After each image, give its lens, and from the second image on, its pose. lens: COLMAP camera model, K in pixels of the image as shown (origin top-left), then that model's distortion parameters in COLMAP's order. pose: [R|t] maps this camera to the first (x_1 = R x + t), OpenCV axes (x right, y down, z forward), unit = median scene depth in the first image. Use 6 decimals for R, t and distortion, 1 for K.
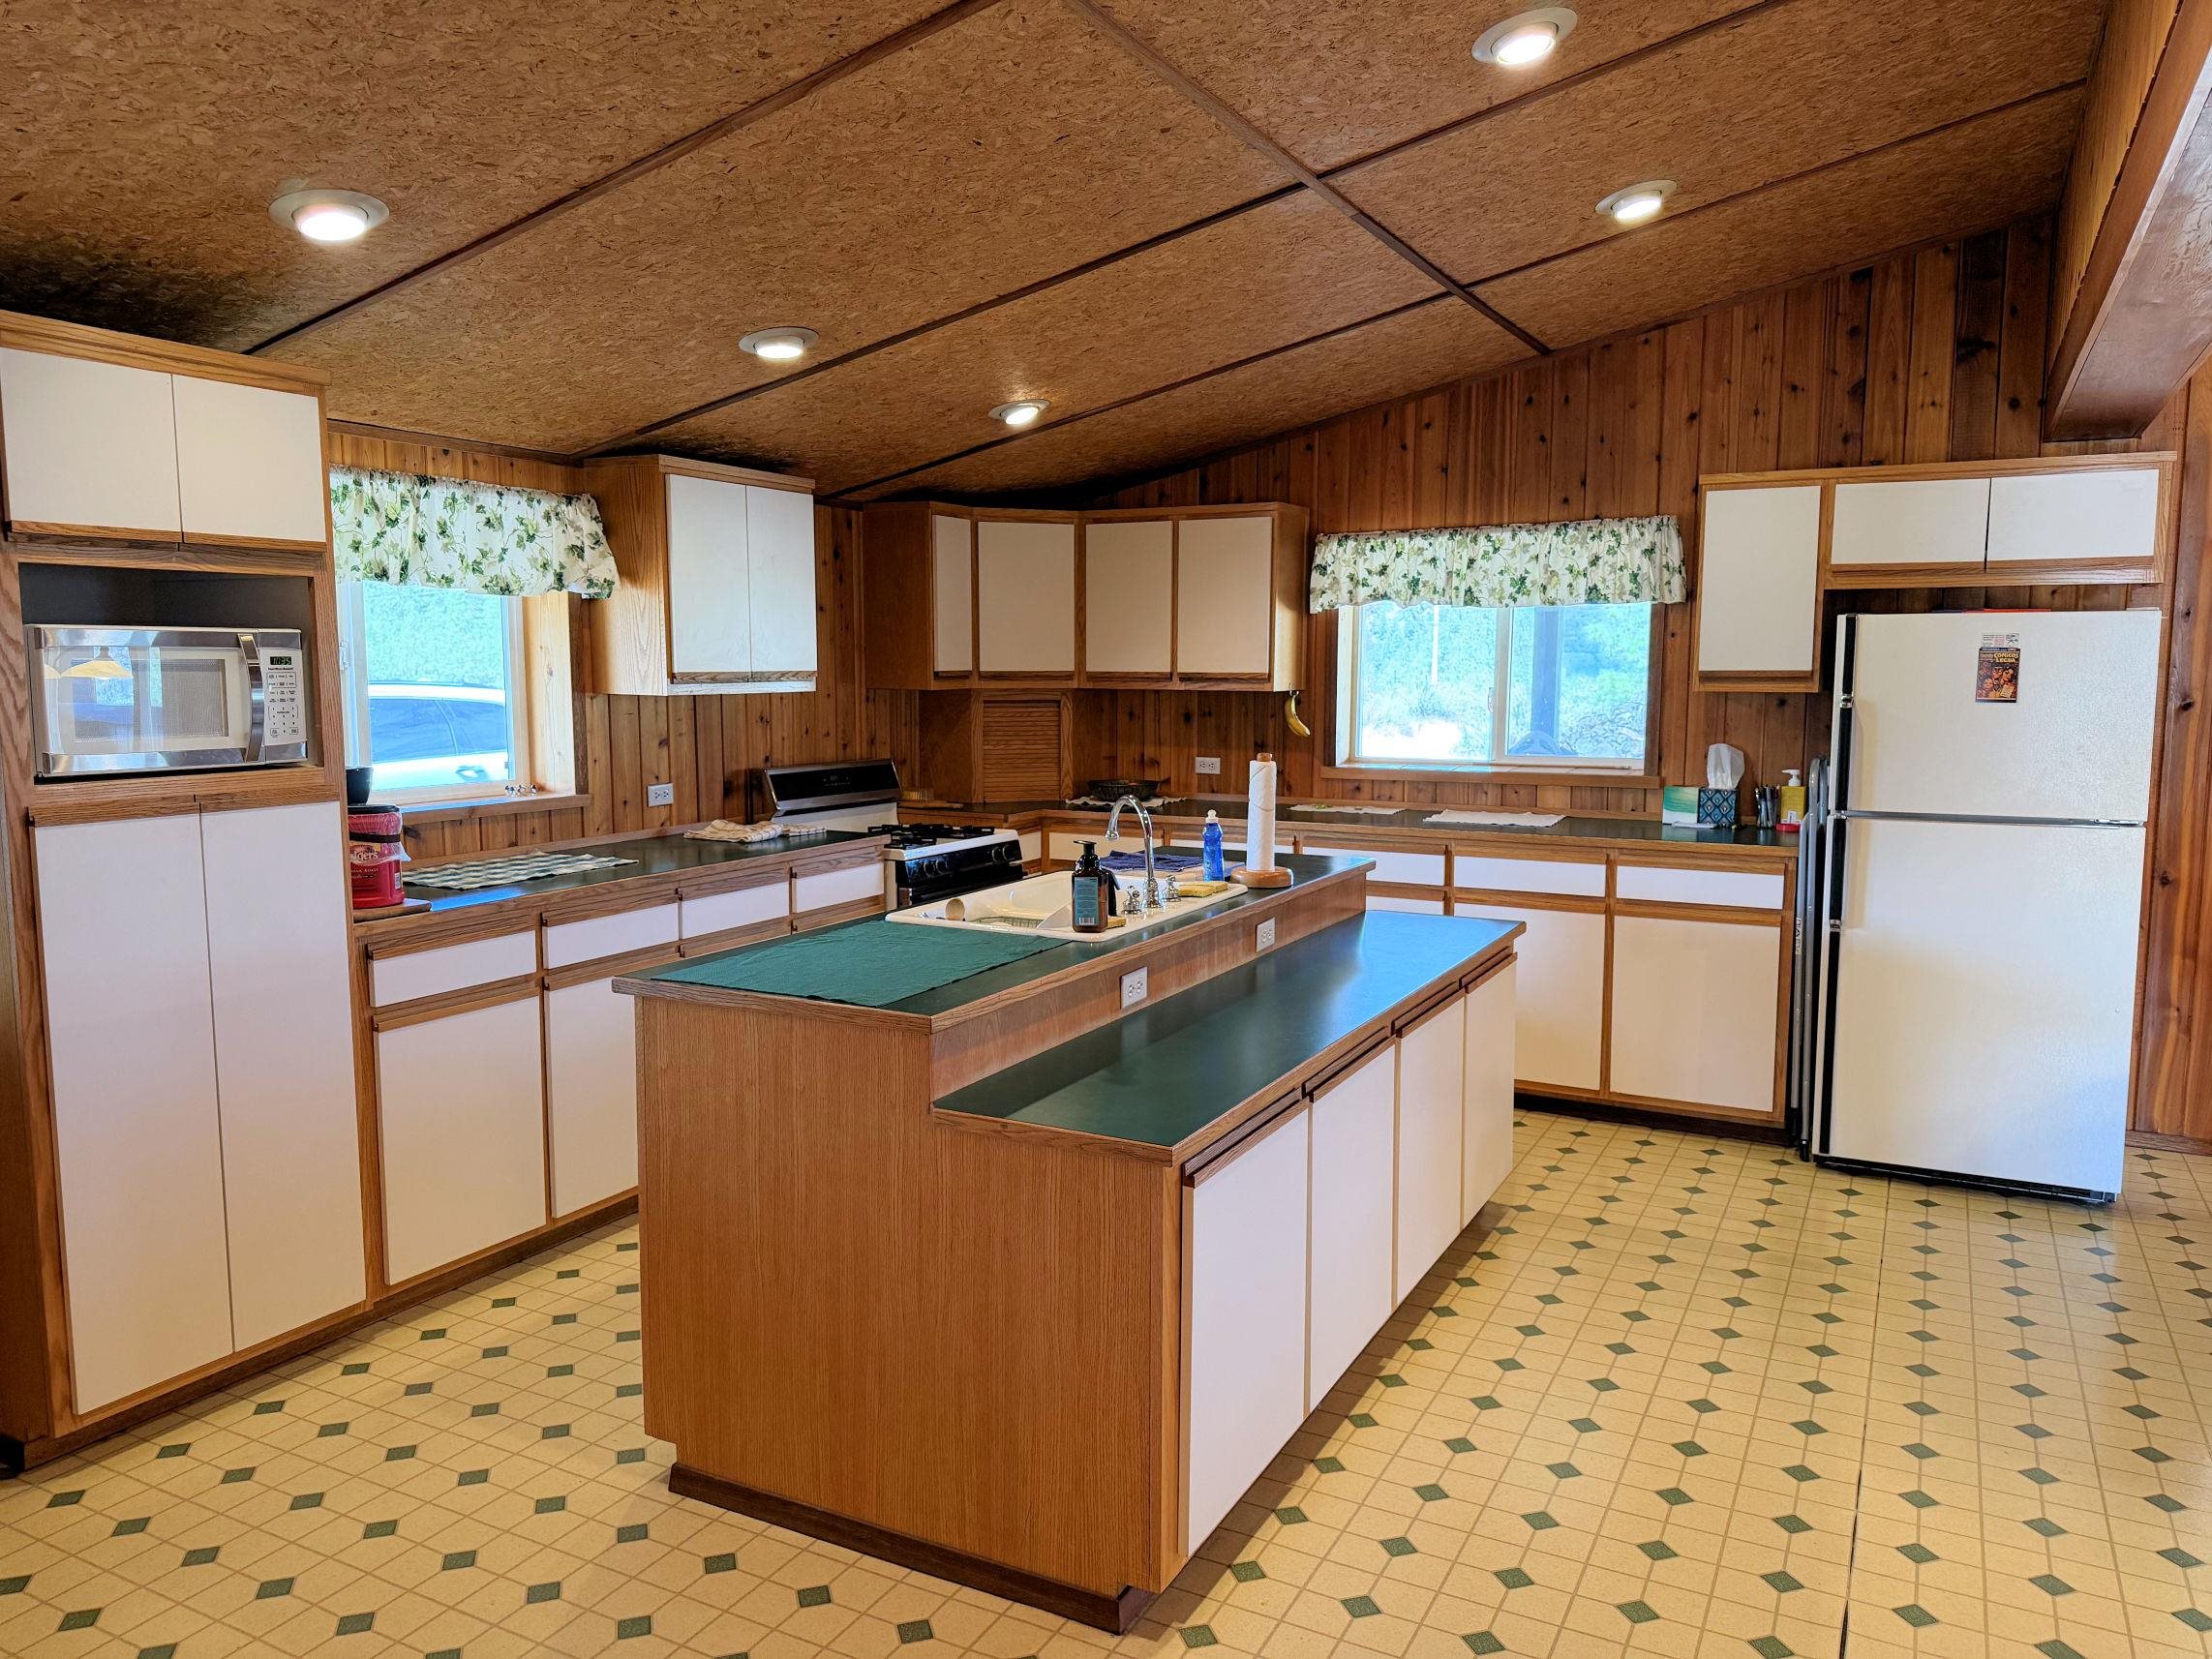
lens RADIAL K [[1584.2, 0, 1103.1], [0, 1584.2, 832.5], [0, 0, 1]] dist [0.040142, -0.048505]
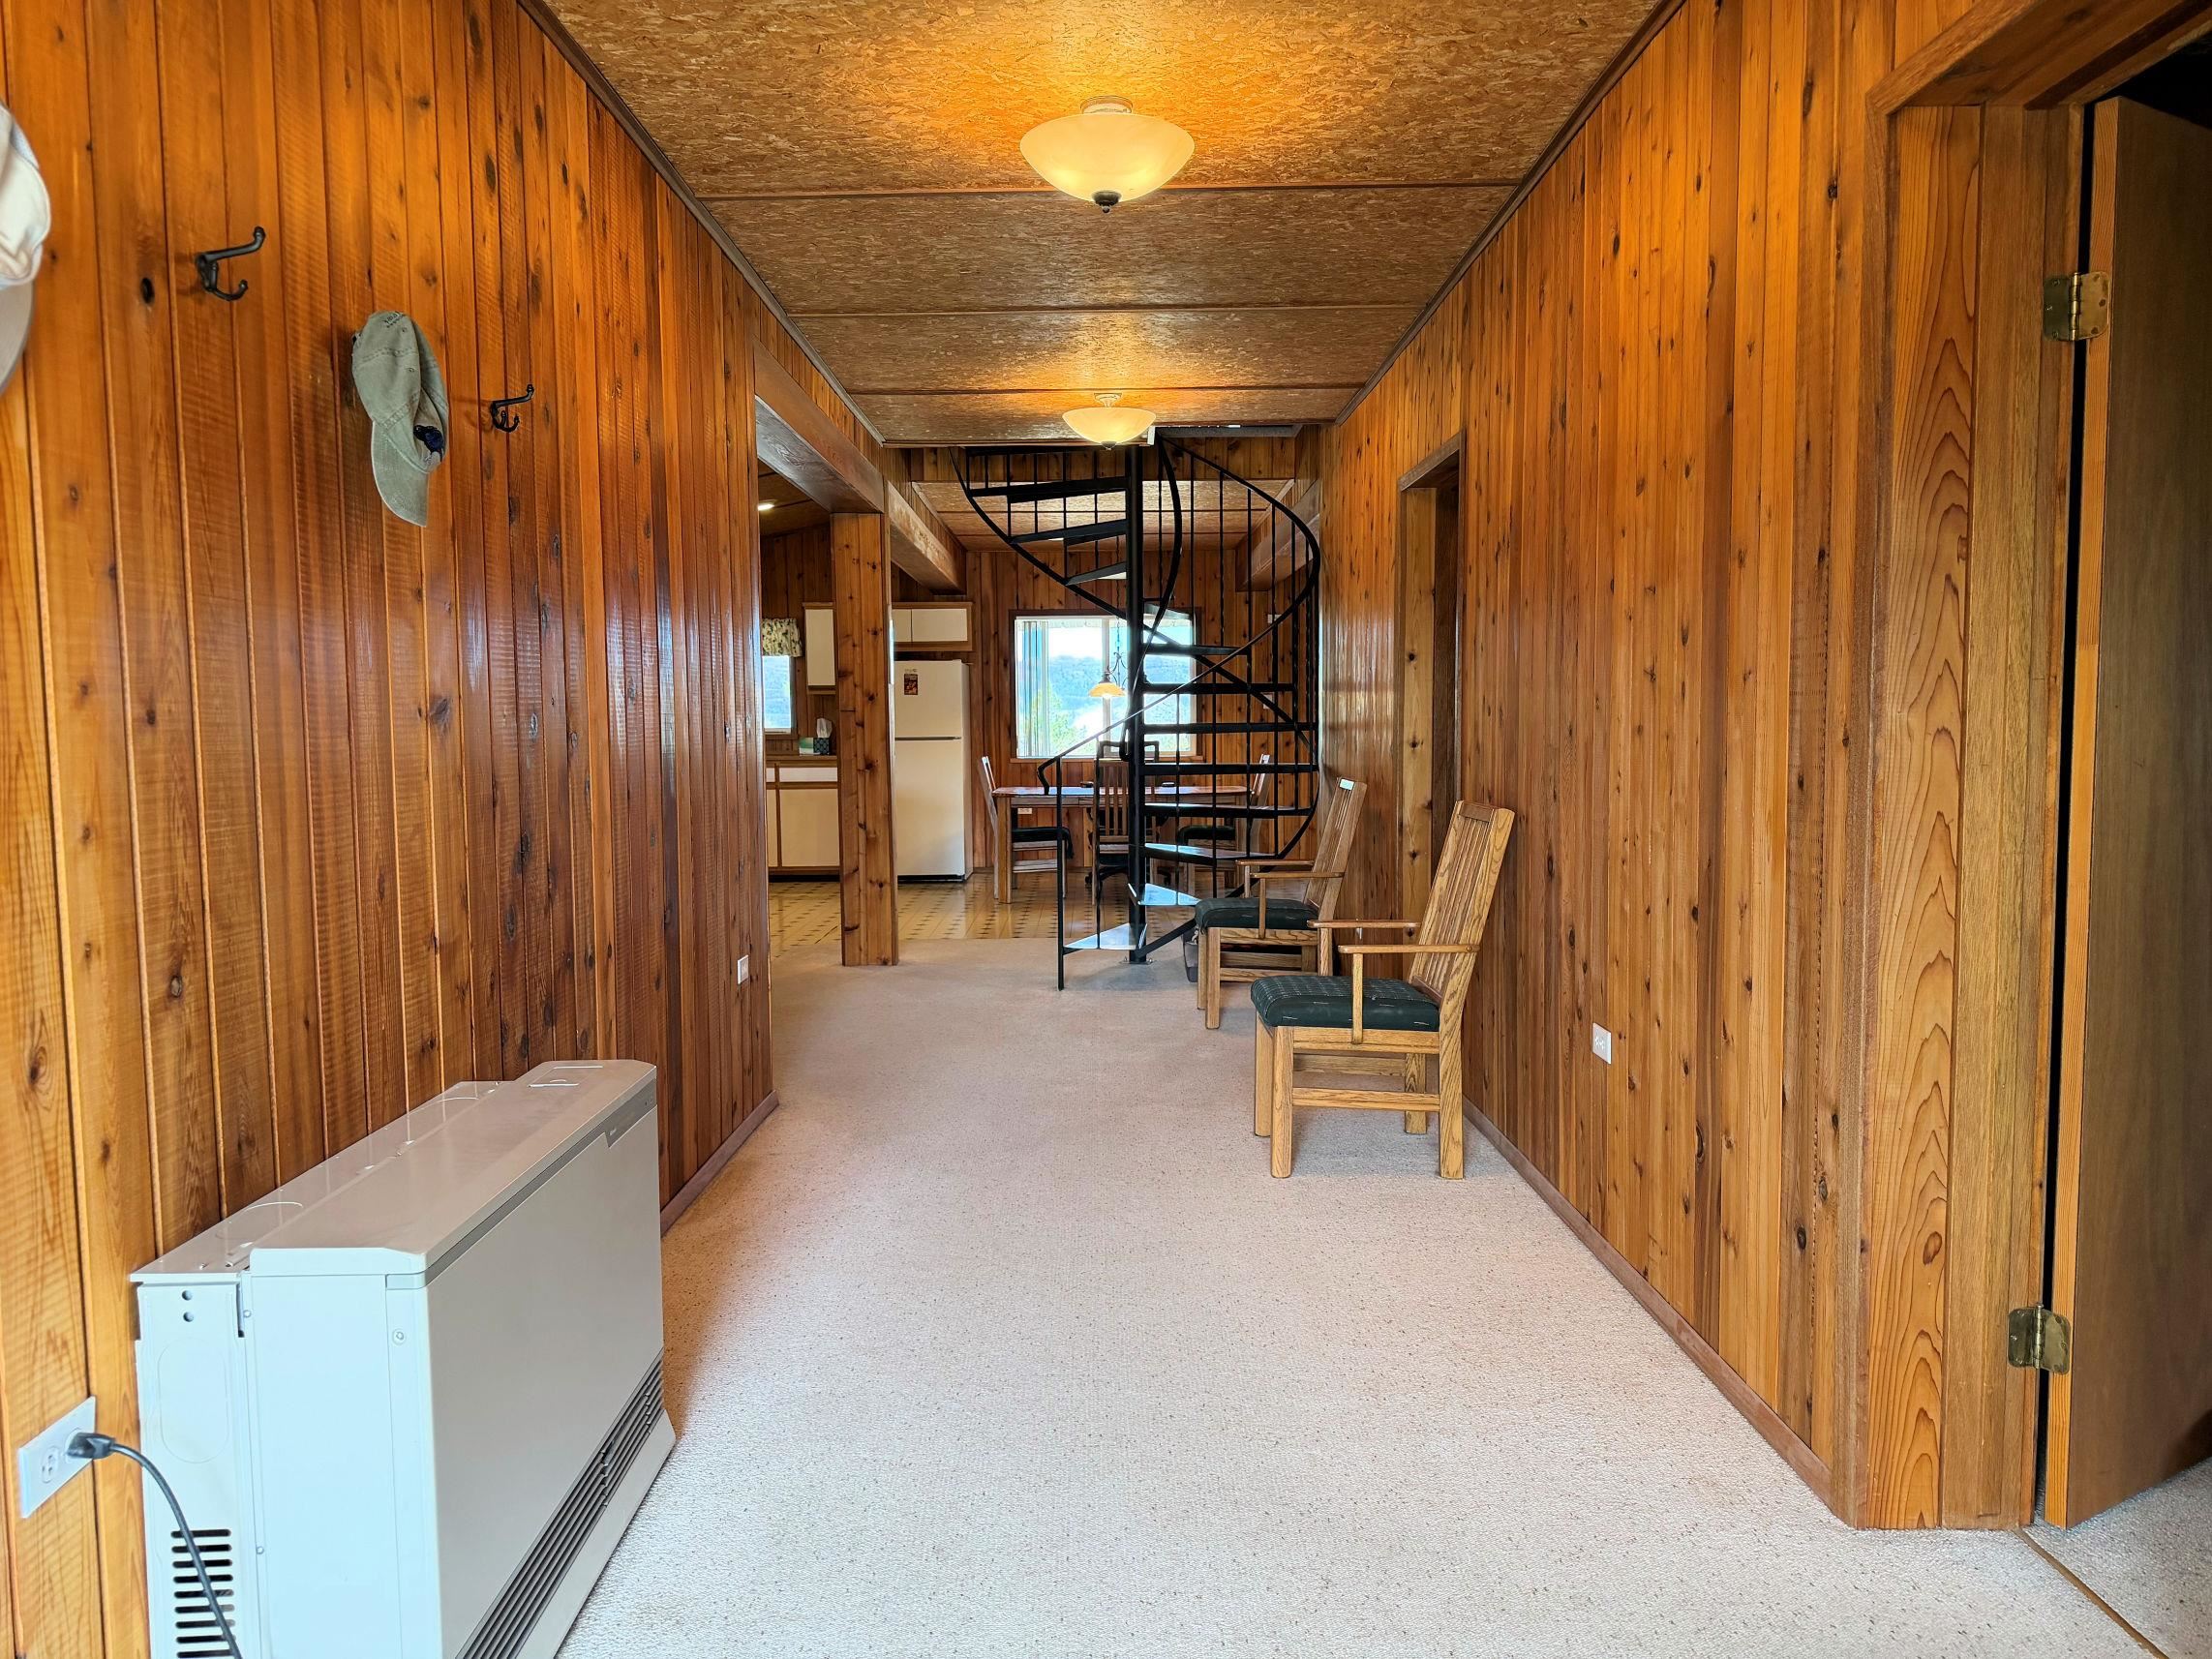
lens RADIAL K [[1584.2, 0, 1103.1], [0, 1584.2, 832.5], [0, 0, 1]] dist [0.040142, -0.048505]
pose [[0.885819, -0.051088, 0.461211, -0.366550], [0.057615, 0.998339, -0.000072, 0.154702], [-0.460441, 0.026636, 0.887291, -1.408845]]
